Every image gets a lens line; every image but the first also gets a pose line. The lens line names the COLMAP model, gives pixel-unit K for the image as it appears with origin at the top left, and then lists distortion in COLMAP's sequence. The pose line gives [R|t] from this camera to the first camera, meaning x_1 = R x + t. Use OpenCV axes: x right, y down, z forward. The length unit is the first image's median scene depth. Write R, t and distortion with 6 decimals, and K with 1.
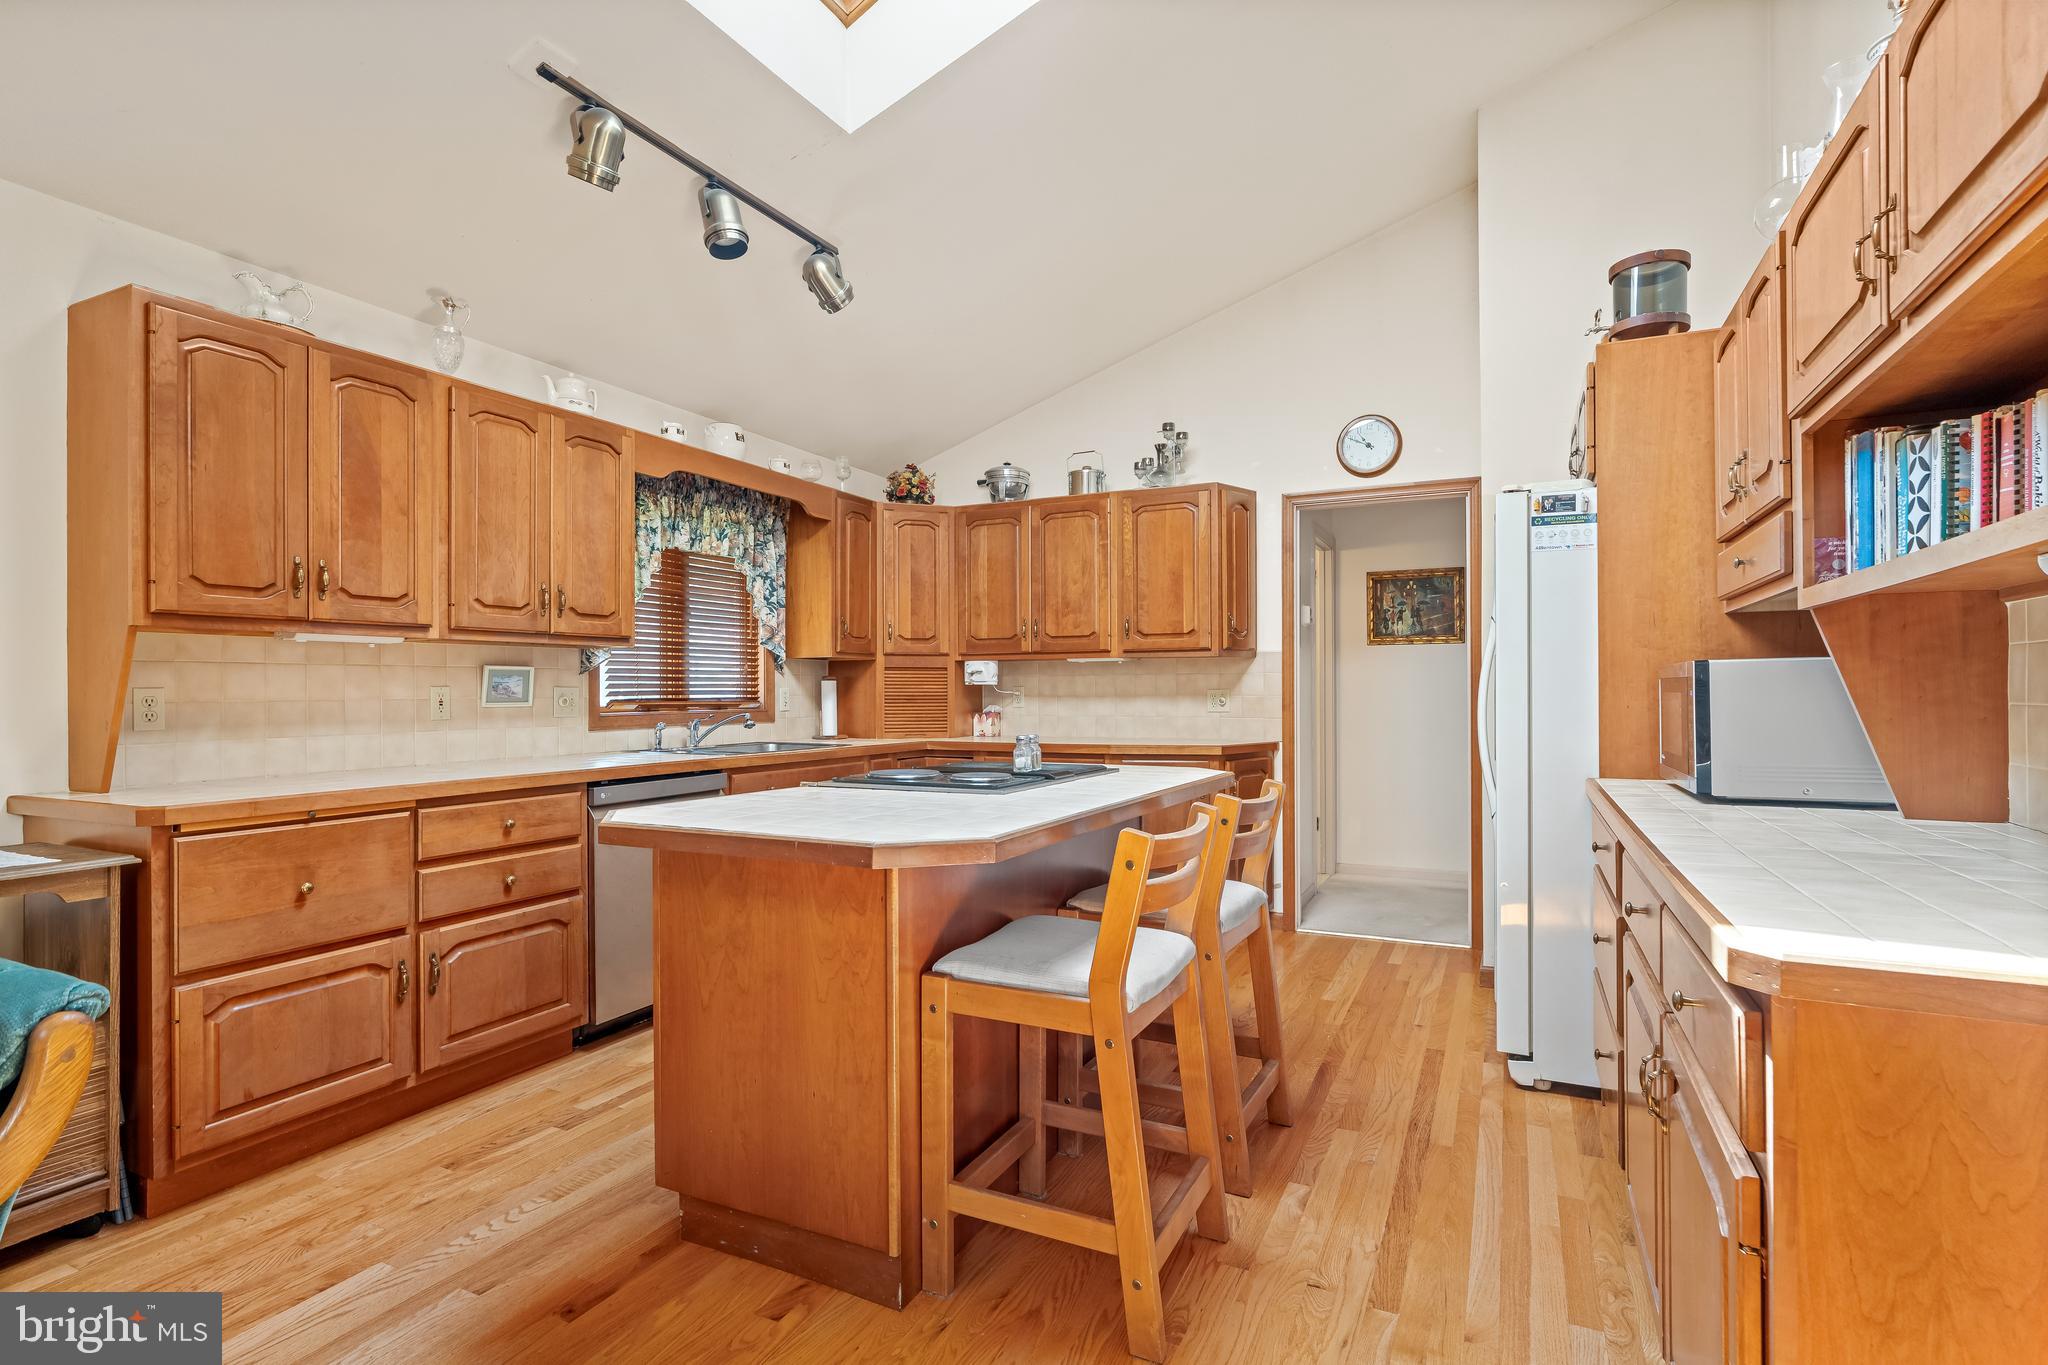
lens RADIAL K [[987.0, 0, 1041.8], [0, 987.0, 695.1], [0, 0, 1]] dist [0.003303, 0.000414]
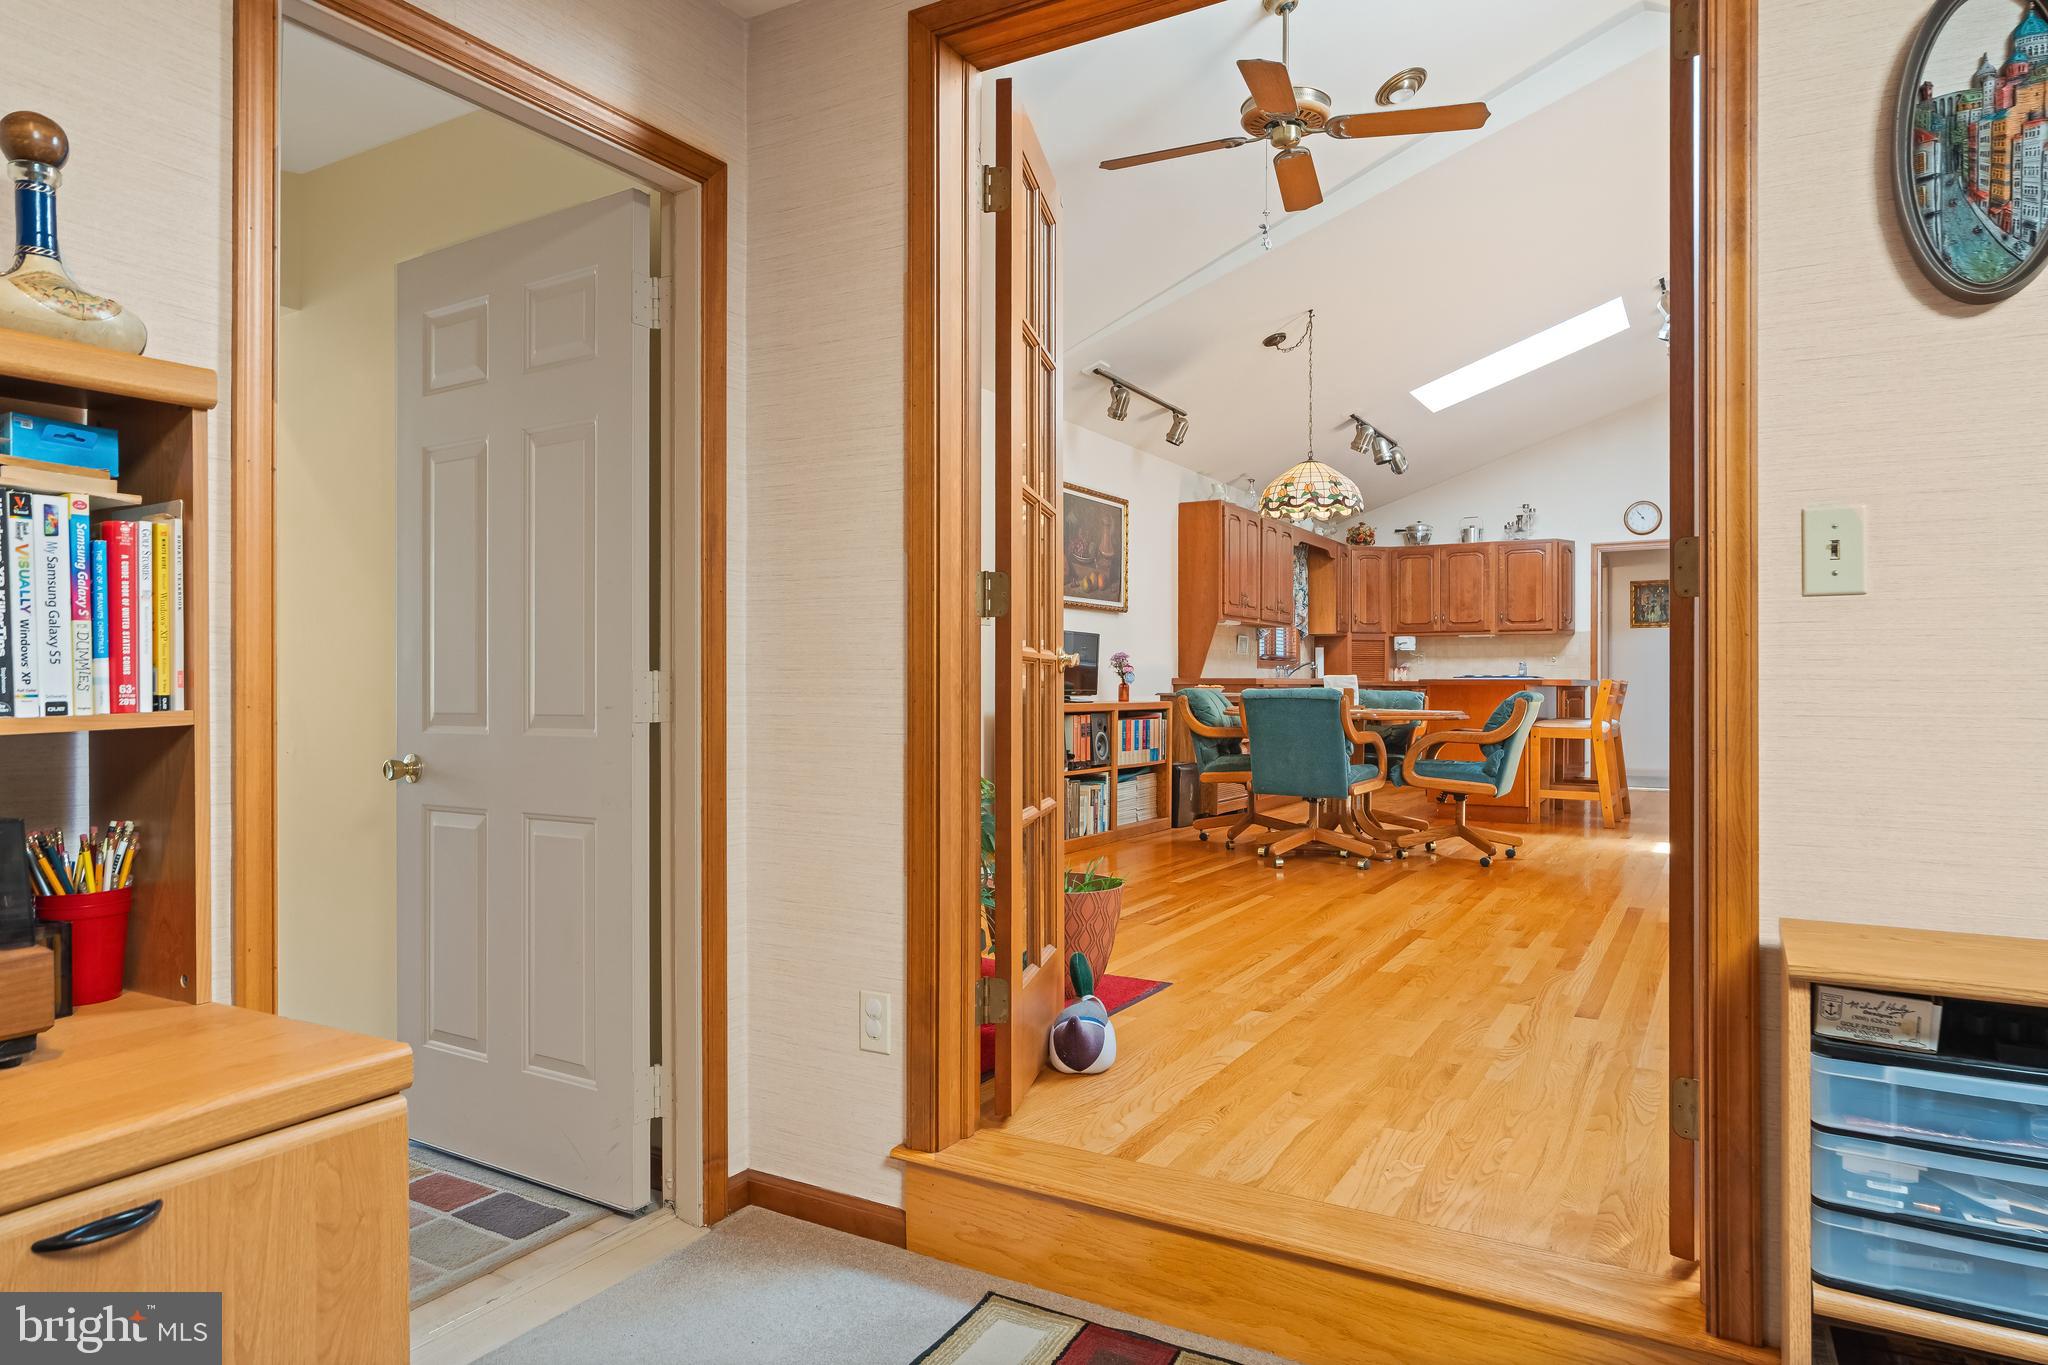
lens RADIAL K [[1231.9, 0, 1029.4], [0, 1231.9, 677.3], [0, 0, 1]] dist [0.005671, 0.001118]
pose [[0.996981, 0.005548, -0.077452, -0.583831], [-0.006467, 0.999912, -0.011619, 0.070419], [0.077381, 0.012085, 0.996928, -1.278147]]
